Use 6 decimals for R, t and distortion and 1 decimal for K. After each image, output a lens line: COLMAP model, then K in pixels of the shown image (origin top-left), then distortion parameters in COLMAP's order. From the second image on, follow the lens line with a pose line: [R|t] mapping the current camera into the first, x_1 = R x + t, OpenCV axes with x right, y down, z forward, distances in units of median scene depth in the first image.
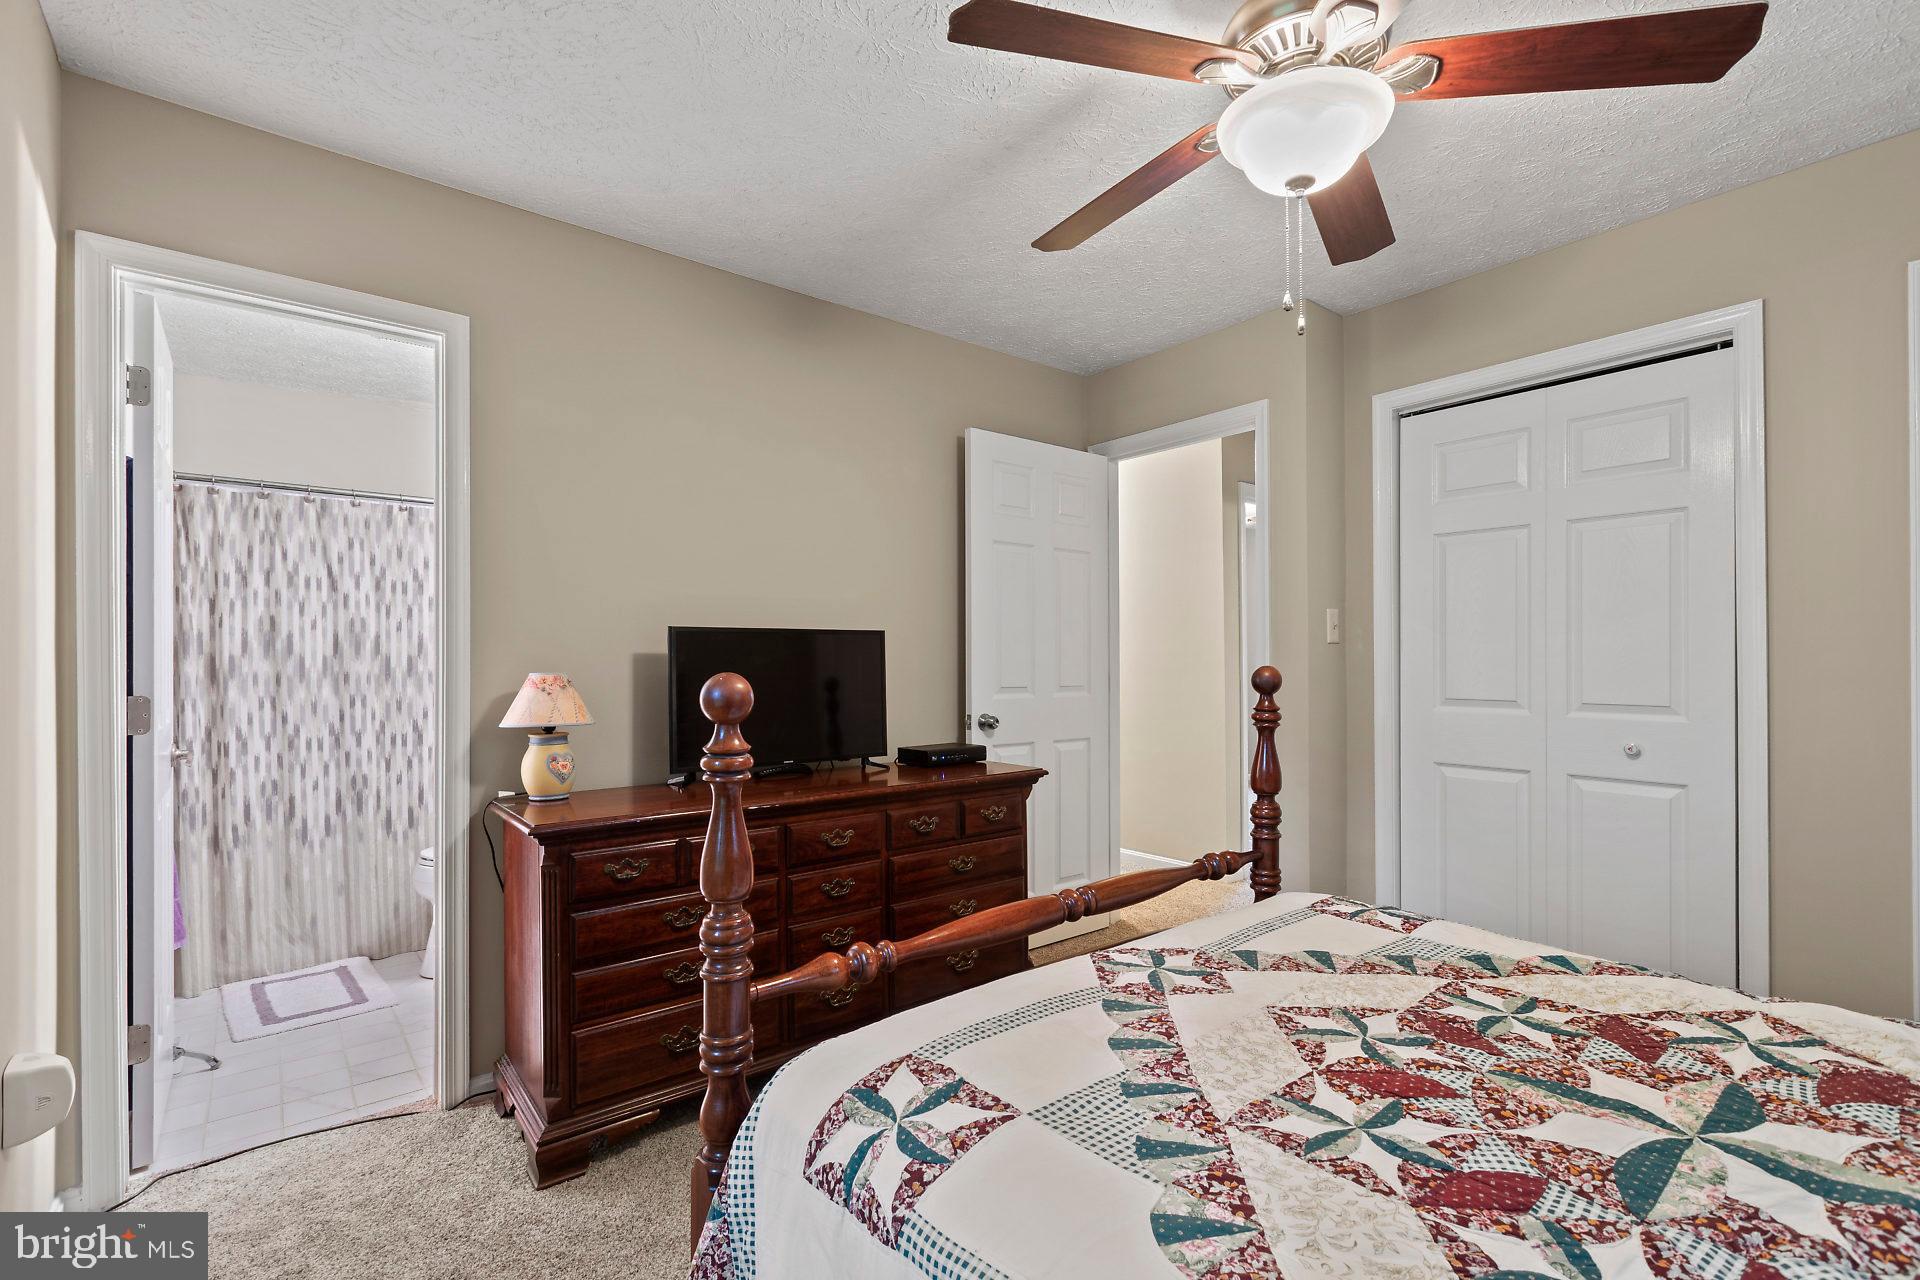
lens RADIAL K [[873.3, 0, 961.6], [0, 873.3, 639.4], [0, 0, 1]] dist [-0.002249, -0.000450]
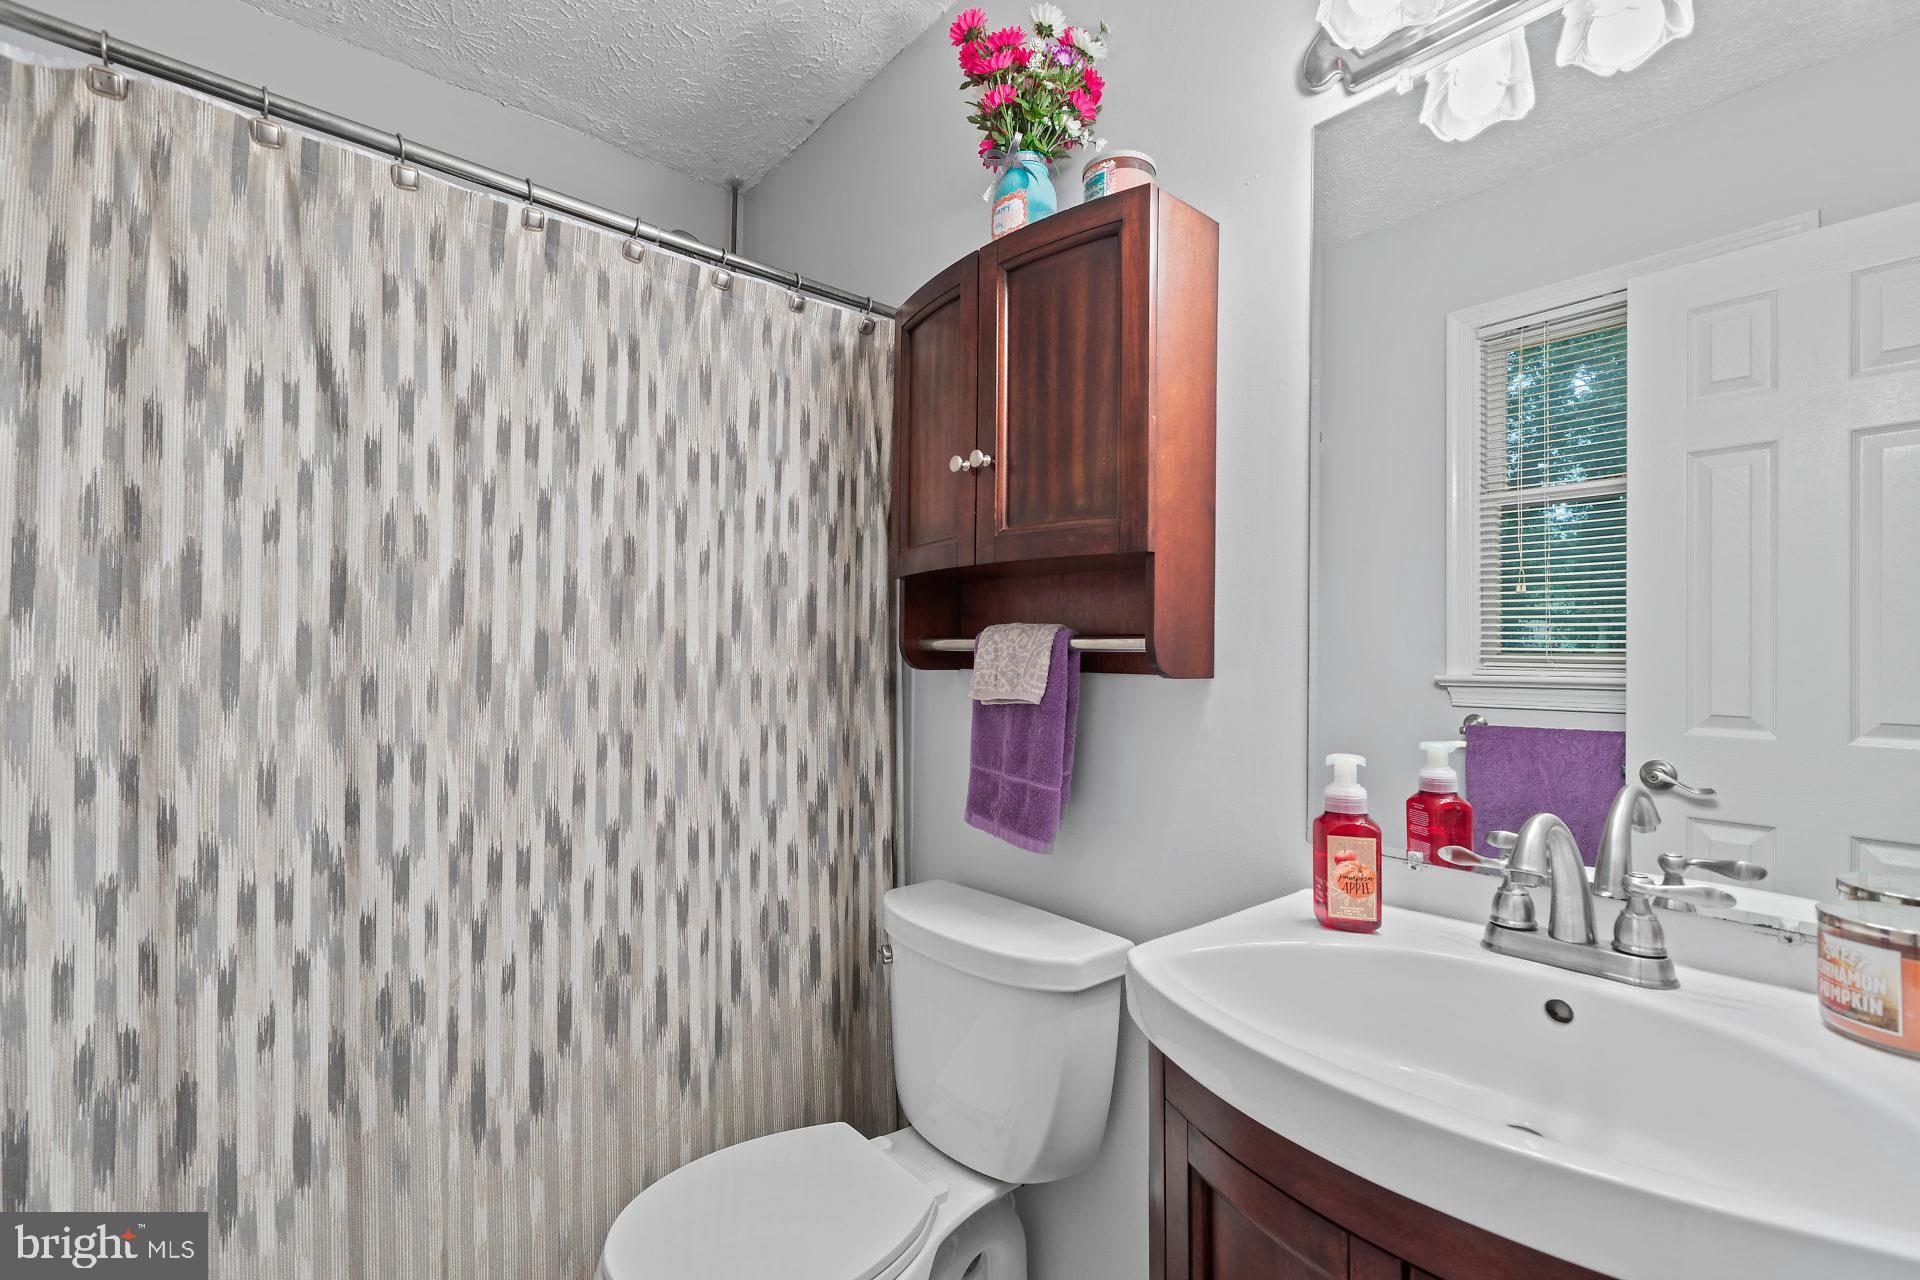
lens RADIAL K [[873.3, 0, 957.0], [0, 873.3, 631.3], [0, 0, 1]] dist [-0.002249, -0.000450]
pose [[0.999752, 0.017338, 0.013993, -0.487521], [-0.017268, 0.999838, -0.005171, 0.018277], [-0.014081, 0.004928, 0.999889, 0.666324]]
